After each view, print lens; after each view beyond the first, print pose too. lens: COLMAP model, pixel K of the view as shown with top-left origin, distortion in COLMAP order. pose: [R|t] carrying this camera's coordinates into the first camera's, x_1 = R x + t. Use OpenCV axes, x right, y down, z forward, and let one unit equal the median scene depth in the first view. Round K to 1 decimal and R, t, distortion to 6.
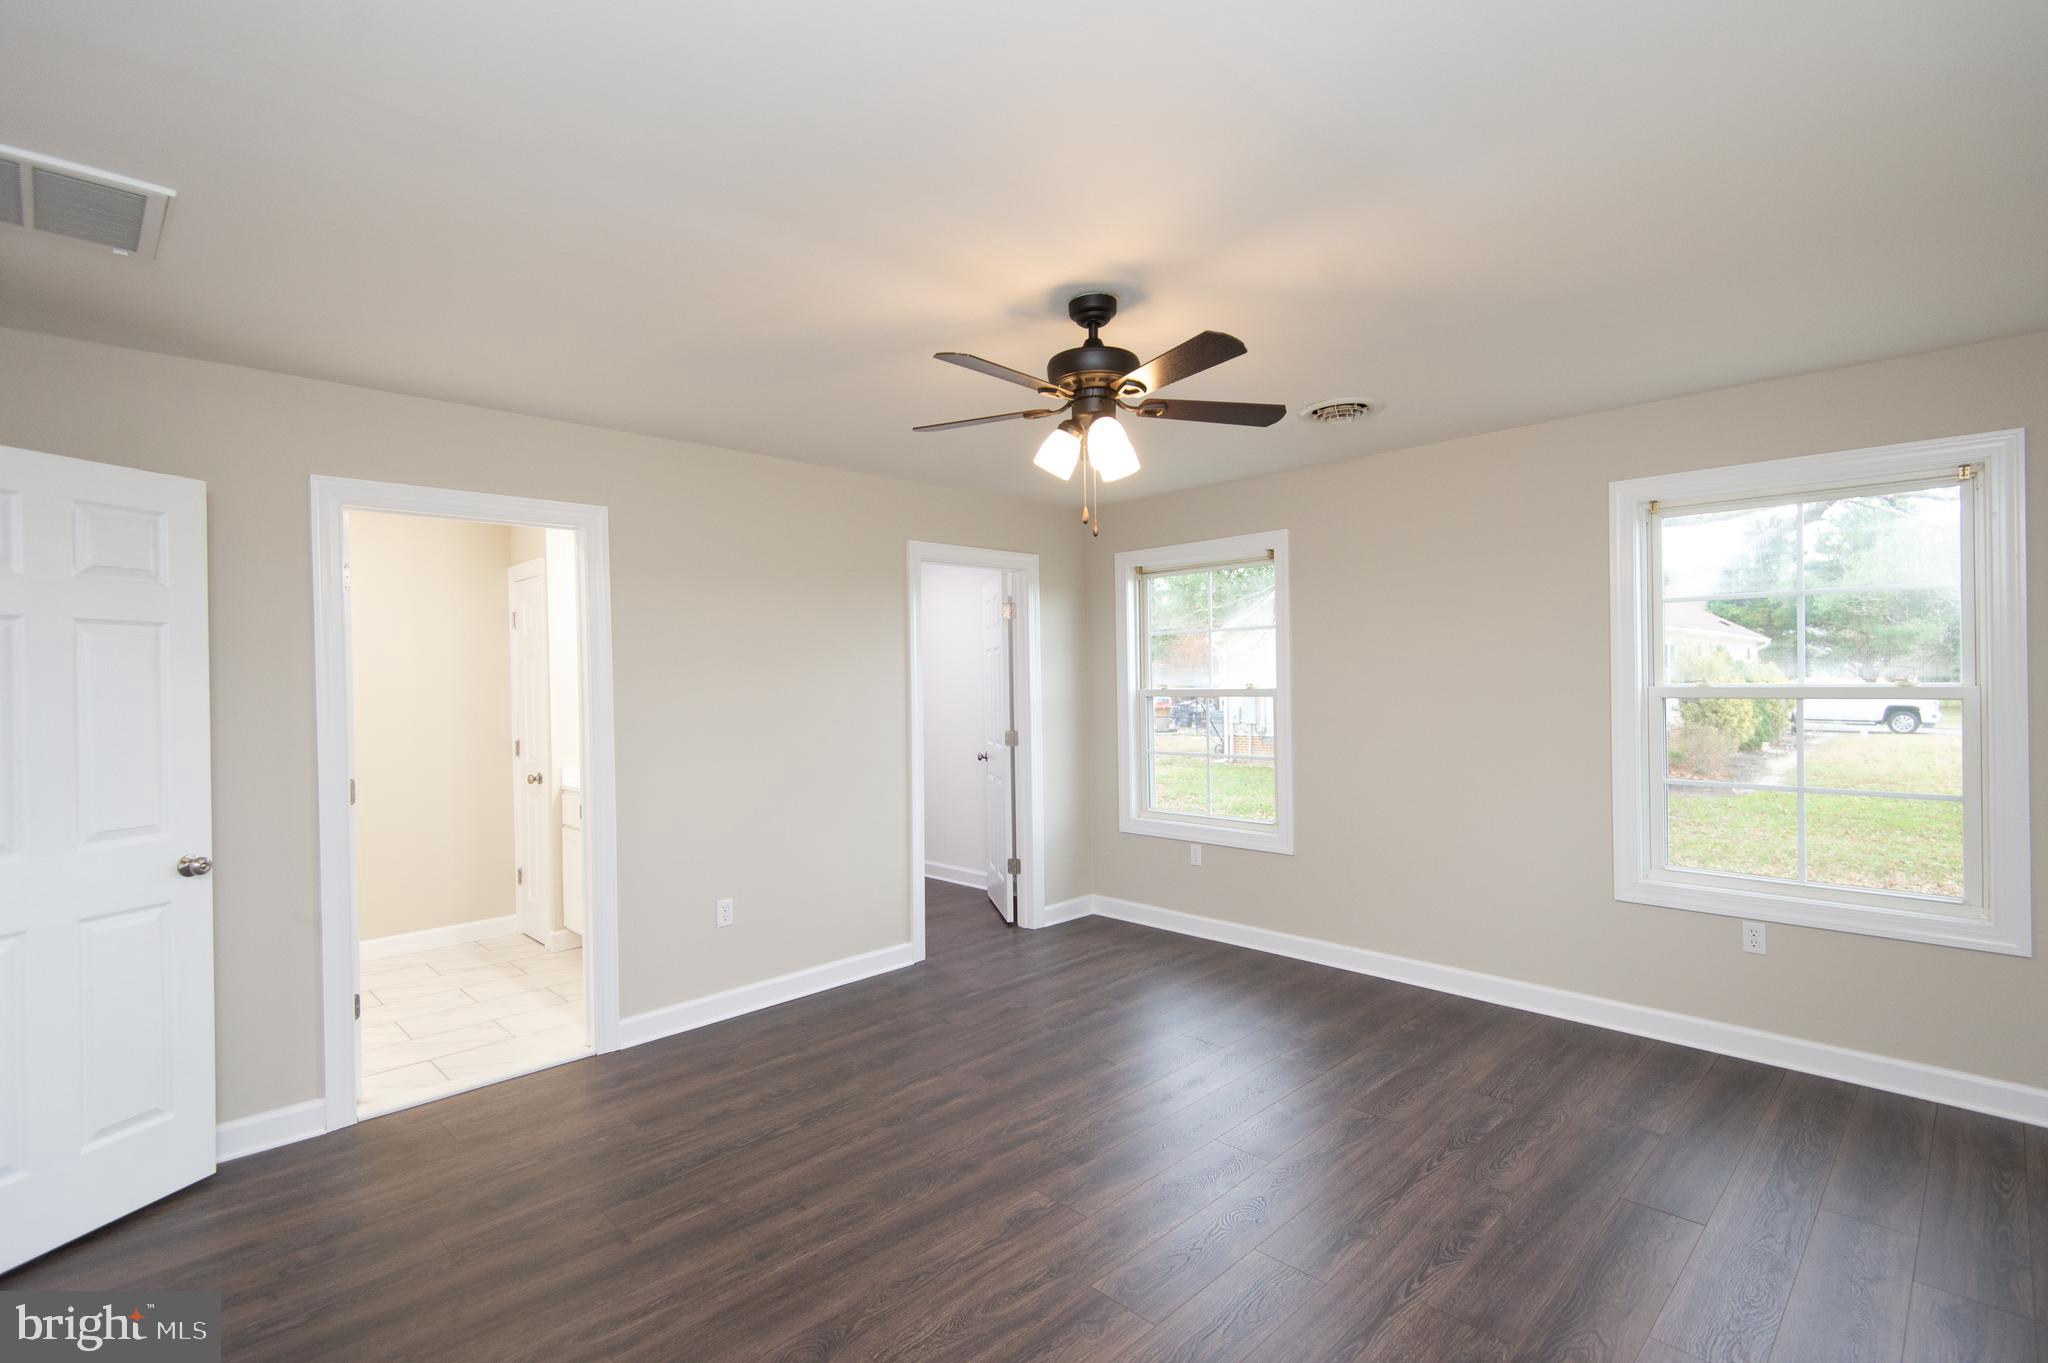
lens RADIAL K [[952.3, 0, 1021.6], [0, 952.3, 675.4], [0, 0, 1]] dist [0.012513, -0.000185]
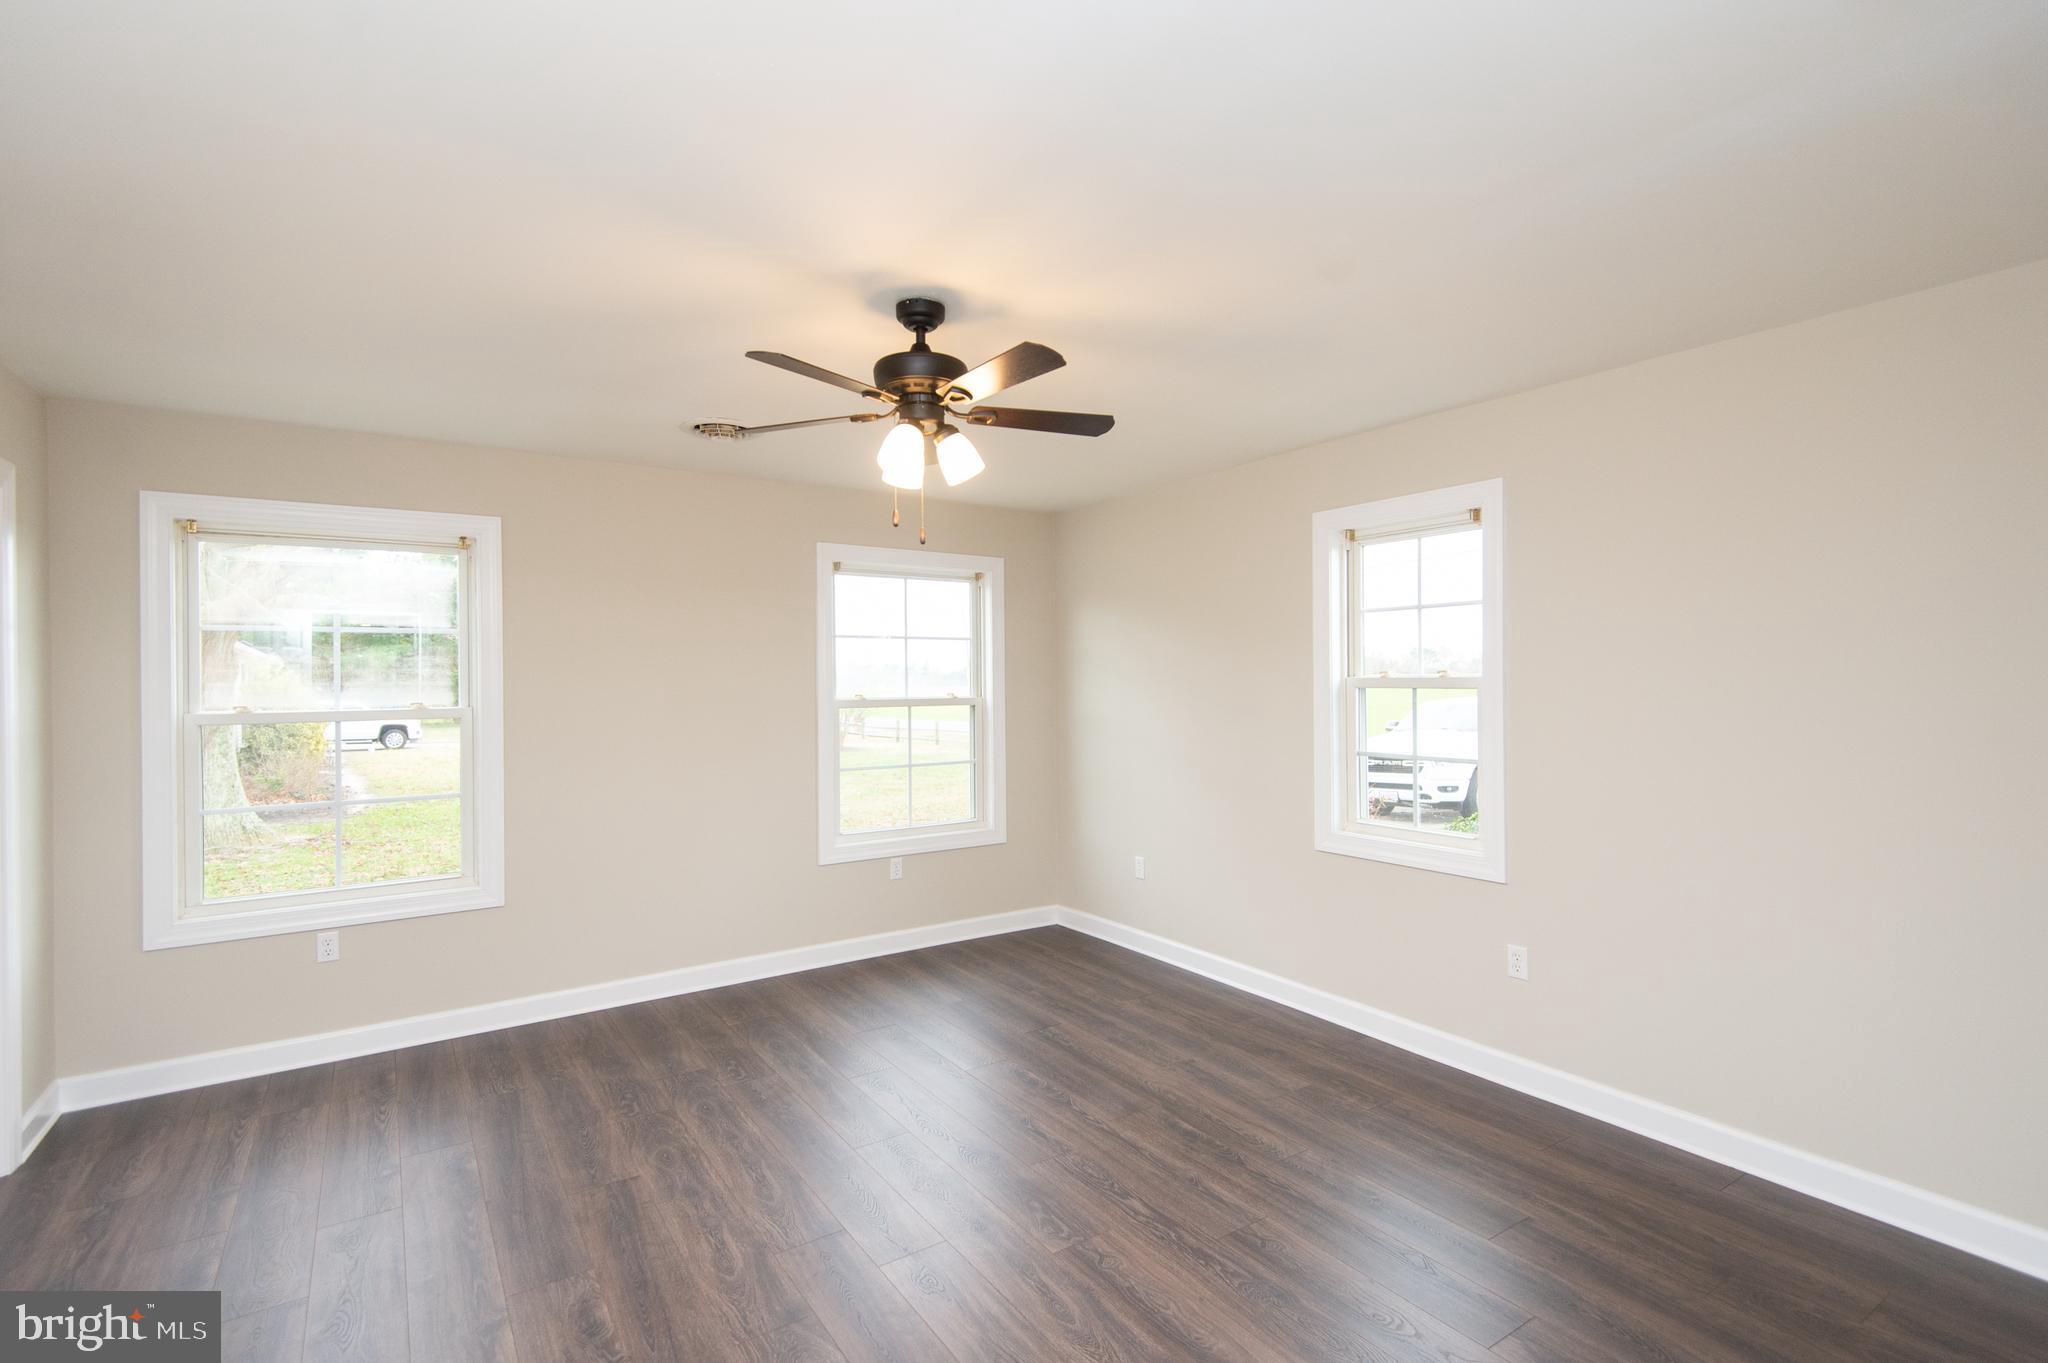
lens RADIAL K [[962.2, 0, 1027.2], [0, 962.2, 674.1], [0, 0, 1]] dist [0.023897, -0.000406]
pose [[0.179992, 0.018215, 0.983499, -0.720254], [0.007534, 0.999774, -0.019895, 0.007488], [-0.983639, 0.010991, 0.179814, 0.586765]]
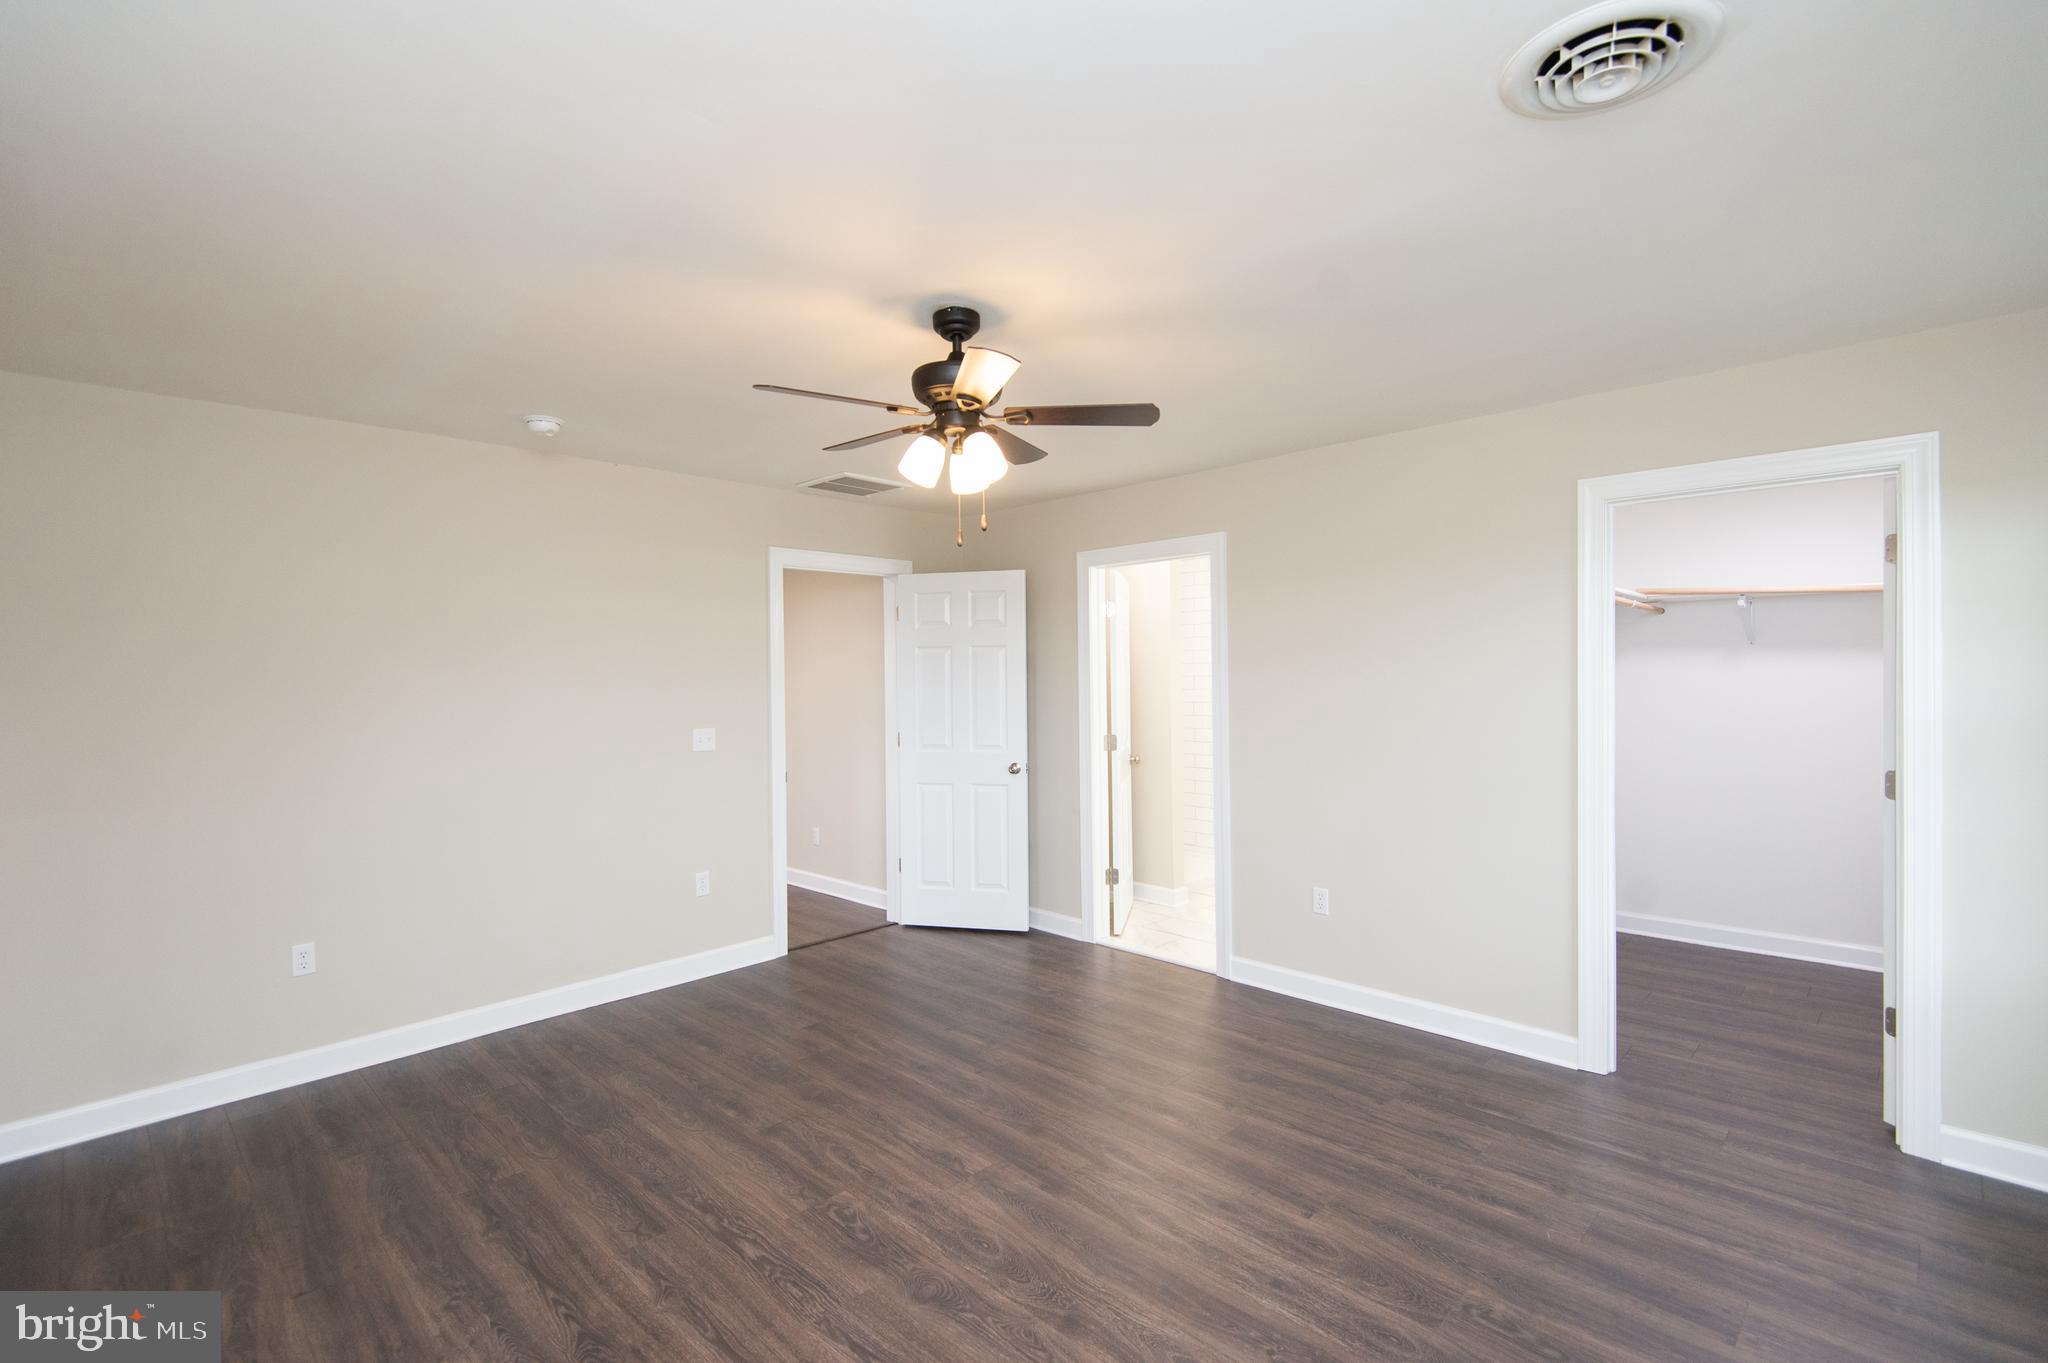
lens RADIAL K [[924.5, 0, 1027.5], [0, 924.5, 675.9], [0, 0, 1]] dist [0.045732, -0.024917]
pose [[0.022295, 0.015993, -0.999624, 0.883180], [0.010182, 0.999817, 0.016224, -0.018335], [0.999700, -0.010540, 0.022128, 0.859637]]
